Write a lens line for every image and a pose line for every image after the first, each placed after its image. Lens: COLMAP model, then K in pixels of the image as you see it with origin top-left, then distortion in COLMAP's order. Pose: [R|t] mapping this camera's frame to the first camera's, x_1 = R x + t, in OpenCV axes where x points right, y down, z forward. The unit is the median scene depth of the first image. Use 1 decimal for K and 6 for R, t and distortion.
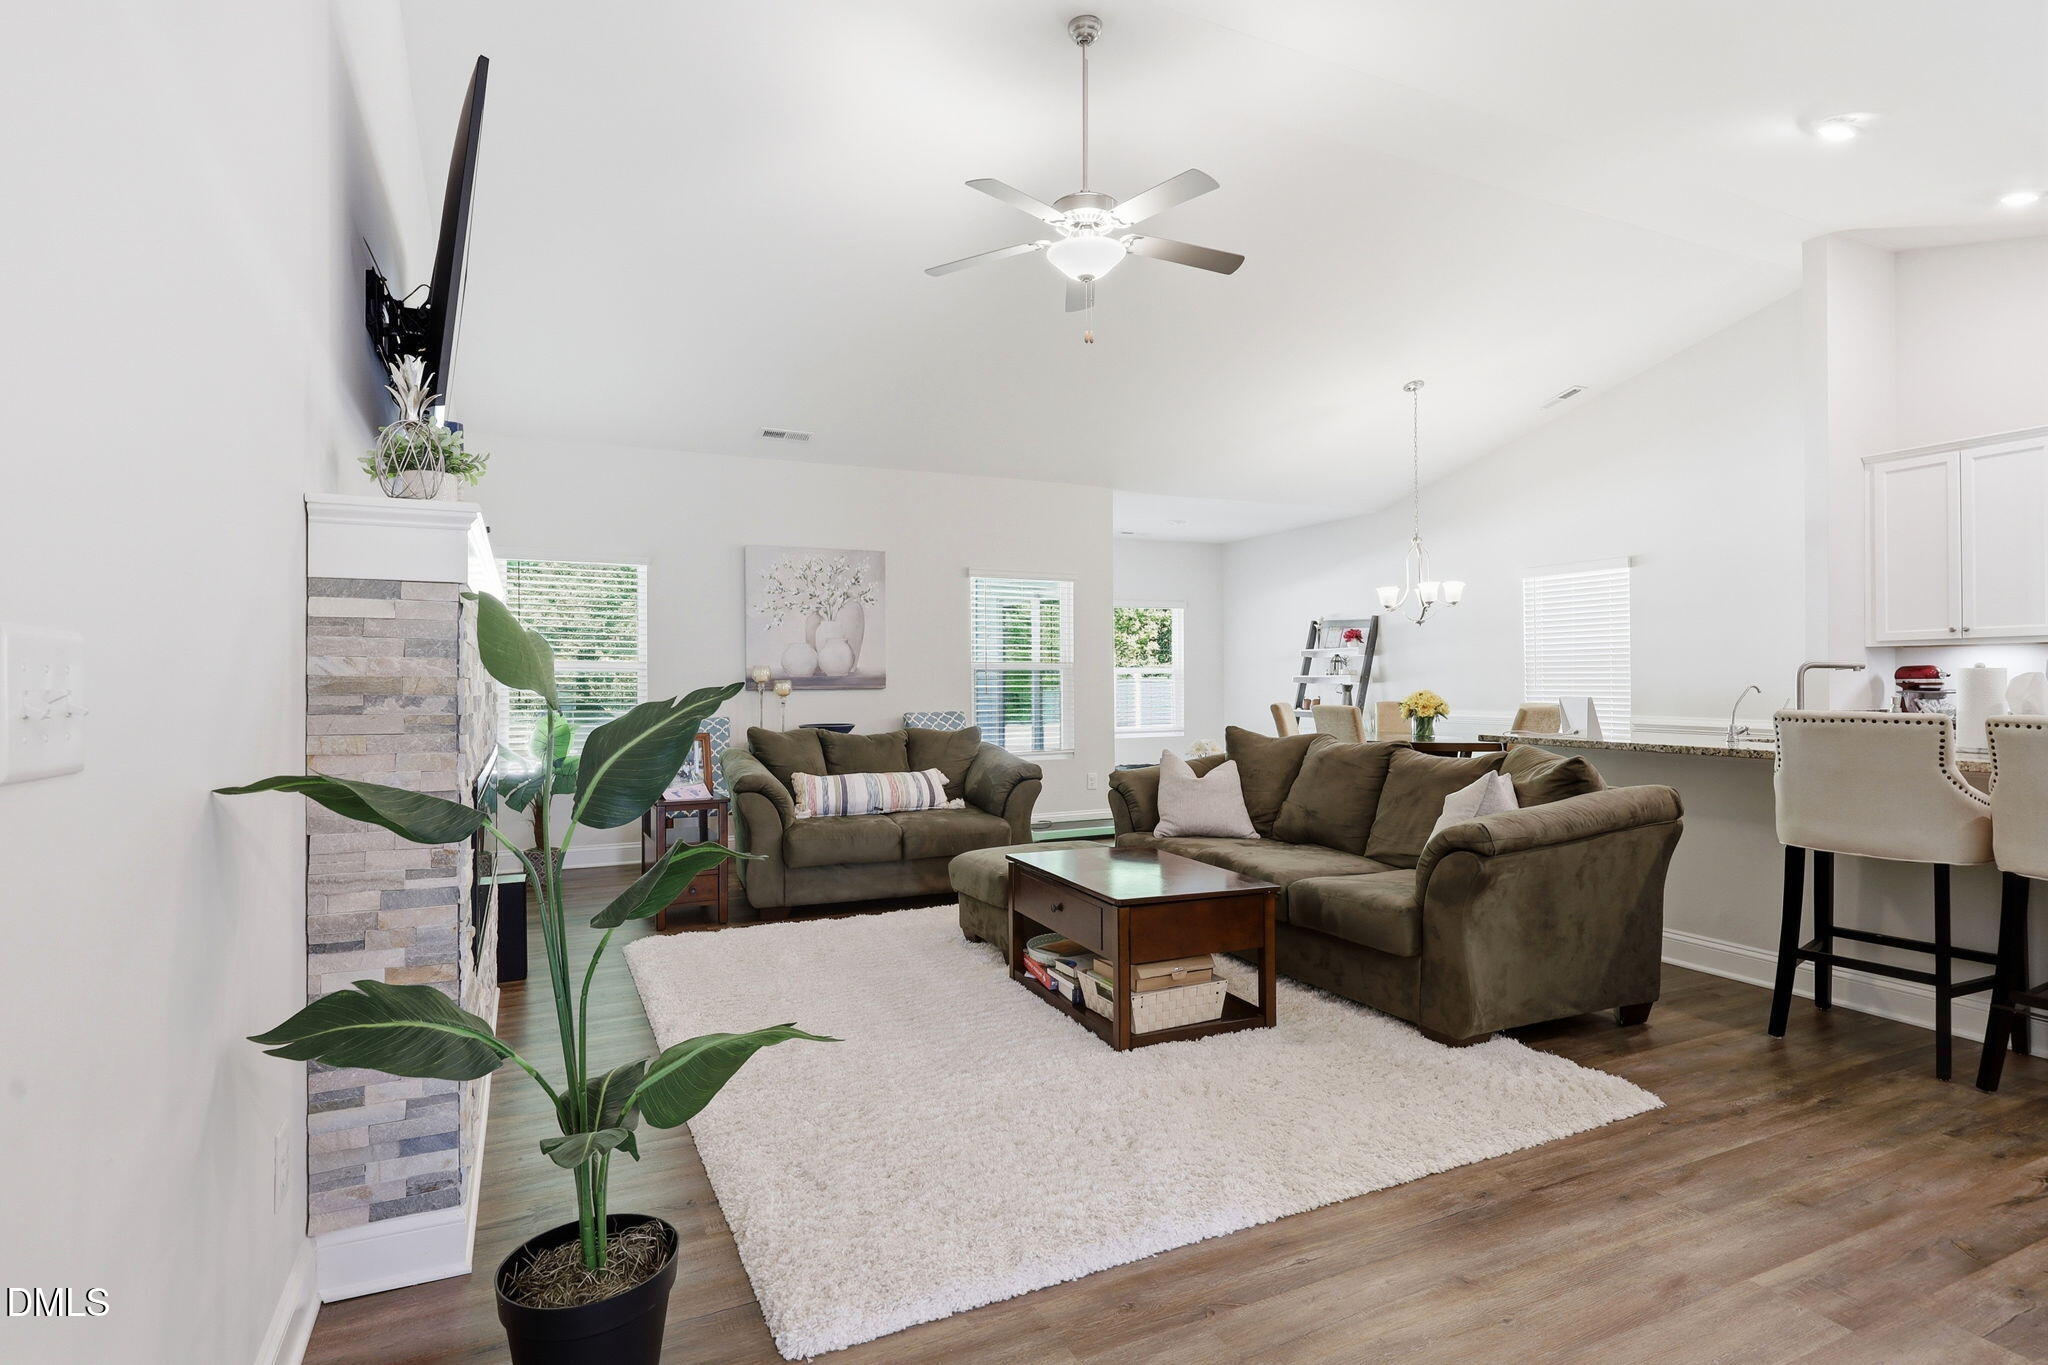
lens RADIAL K [[1013.2, 0, 1016.0], [0, 1013.2, 685.5], [0, 0, 1]] dist [-0.001610, -0.000126]
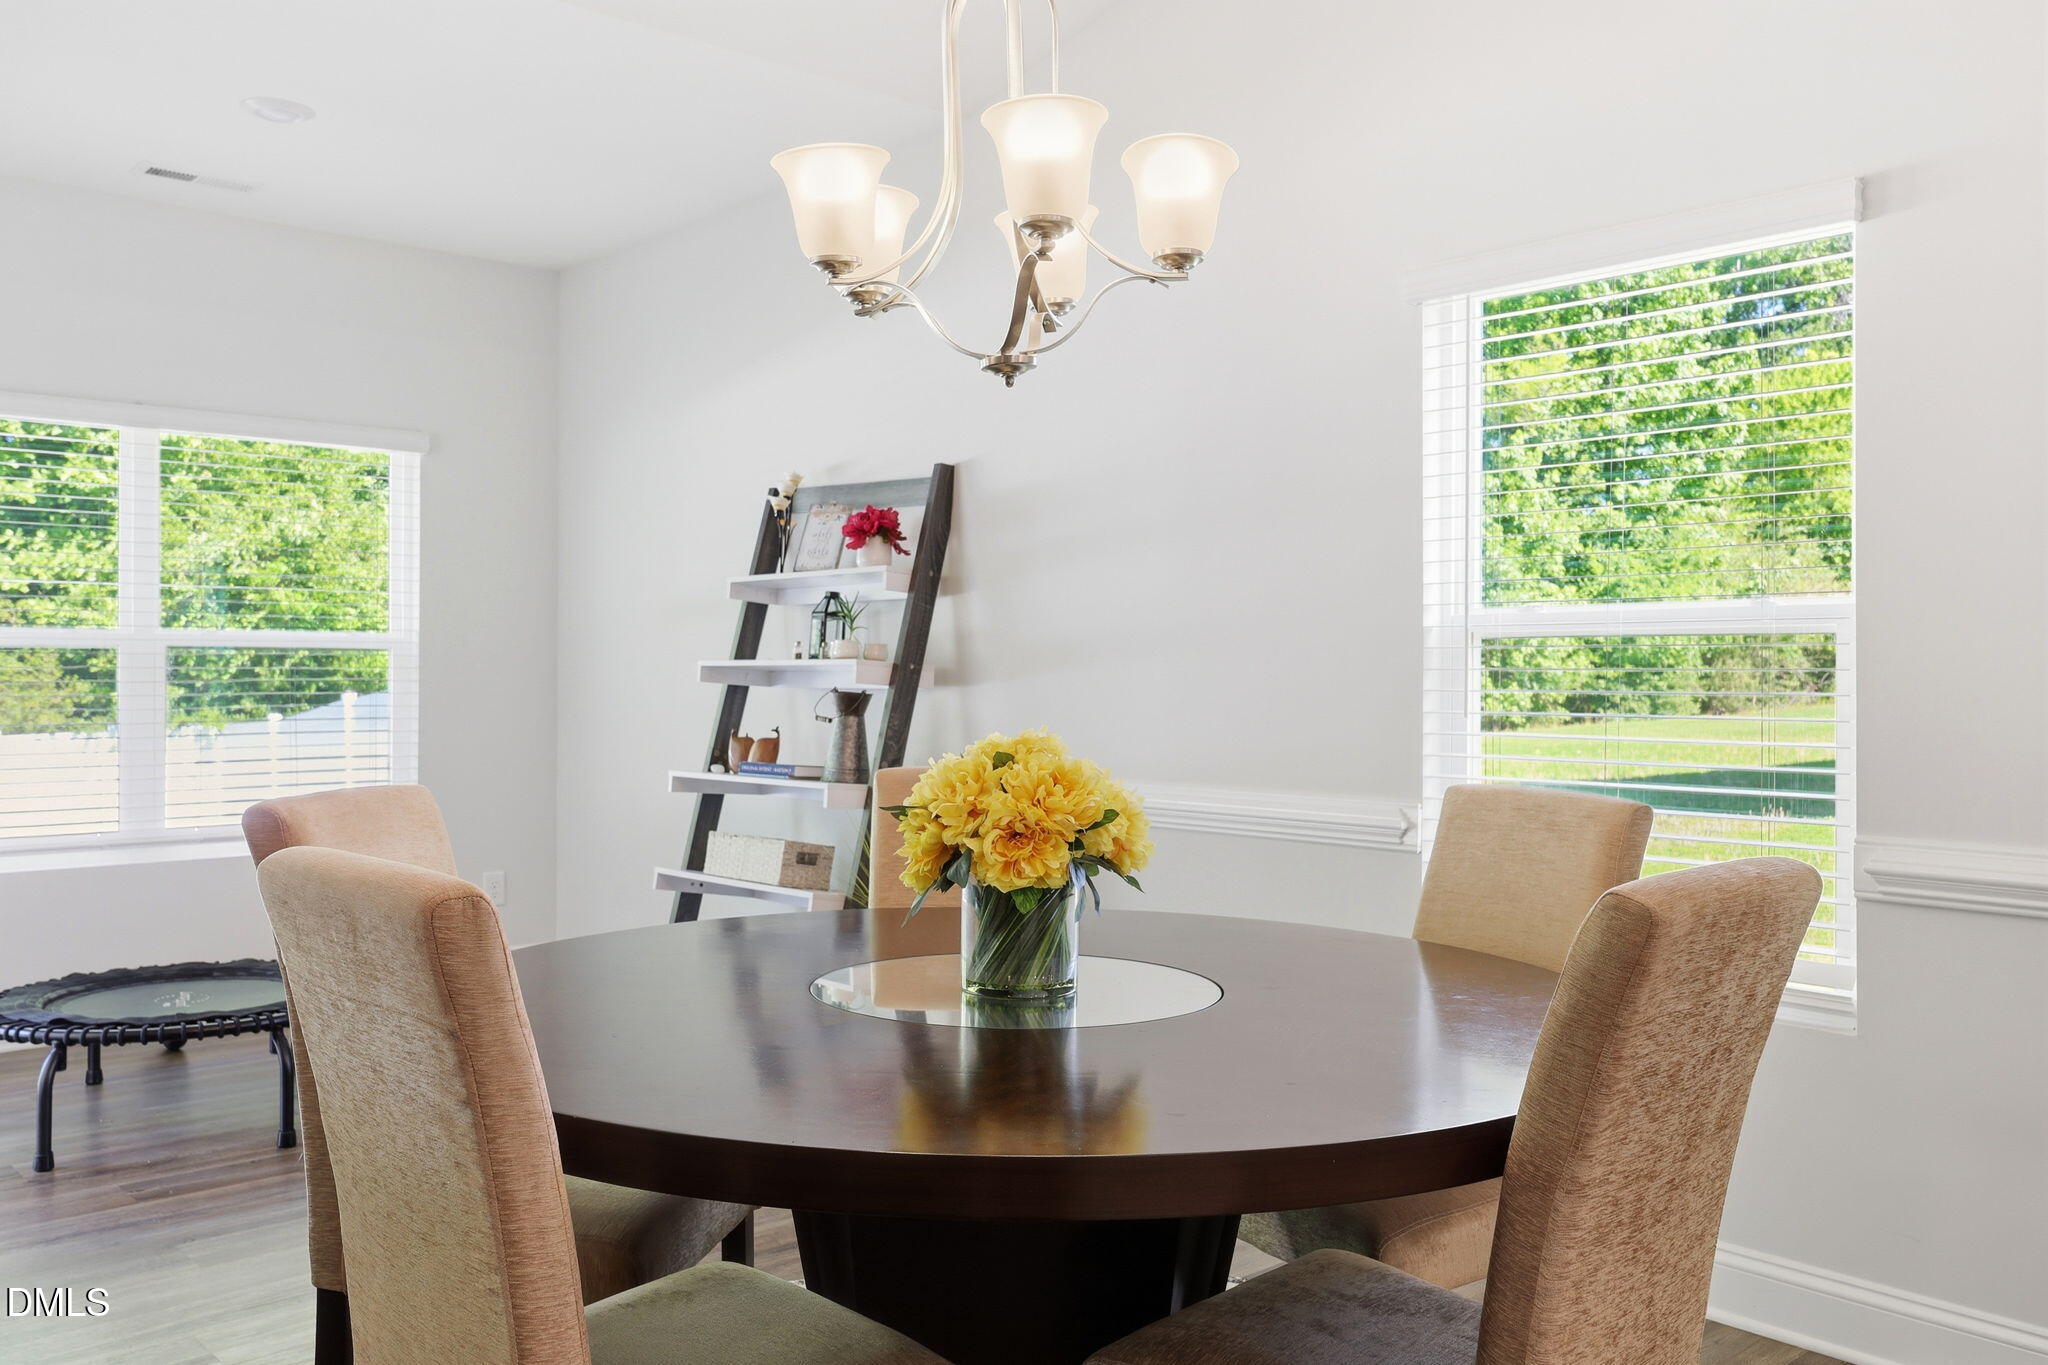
lens RADIAL K [[1673.9, 0, 964.7], [0, 1673.9, 687.2], [0, 0, 1]] dist [0.002218, -0.002168]
pose [[0.962353, 0.009362, 0.271641, 0.335001], [-0.010101, 0.999948, 0.001325, -0.004673], [-0.271614, -0.004019, 0.962398, 0.768601]]
